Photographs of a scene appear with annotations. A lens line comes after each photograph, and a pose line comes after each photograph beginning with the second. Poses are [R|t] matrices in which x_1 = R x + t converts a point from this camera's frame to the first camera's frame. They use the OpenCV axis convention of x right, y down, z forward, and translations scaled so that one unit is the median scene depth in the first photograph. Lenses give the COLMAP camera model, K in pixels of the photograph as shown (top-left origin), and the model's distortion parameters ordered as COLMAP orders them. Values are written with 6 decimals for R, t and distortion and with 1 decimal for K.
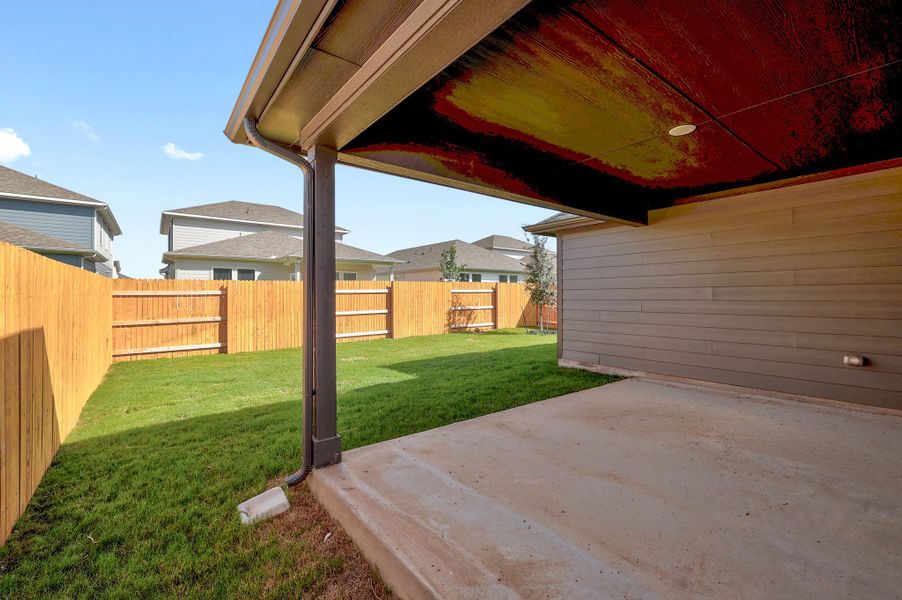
lens RADIAL K [[380.0, 0, 449.6], [0, 380.0, 281.5], [0, 0, 1]] dist [0.000959, -0.000118]
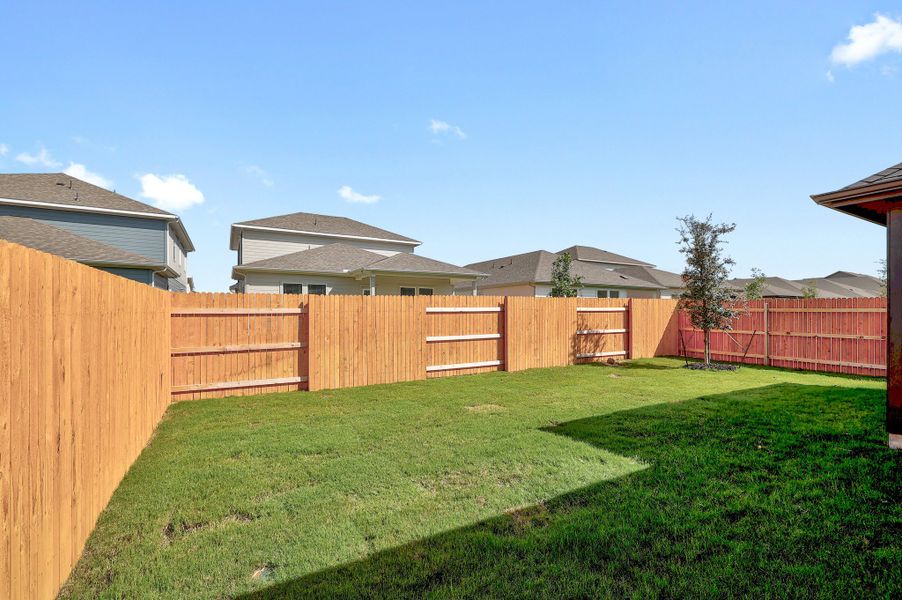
lens RADIAL K [[396.8, 0, 451.0], [0, 396.8, 300.0], [0, 0, 1]] dist [0.000514, -0.000009]
pose [[0.989603, -0.000784, -0.143825, -0.129301], [0.001091, 0.999997, 0.002058, 0.004307], [0.143823, -0.002193, 0.989601, 0.175093]]
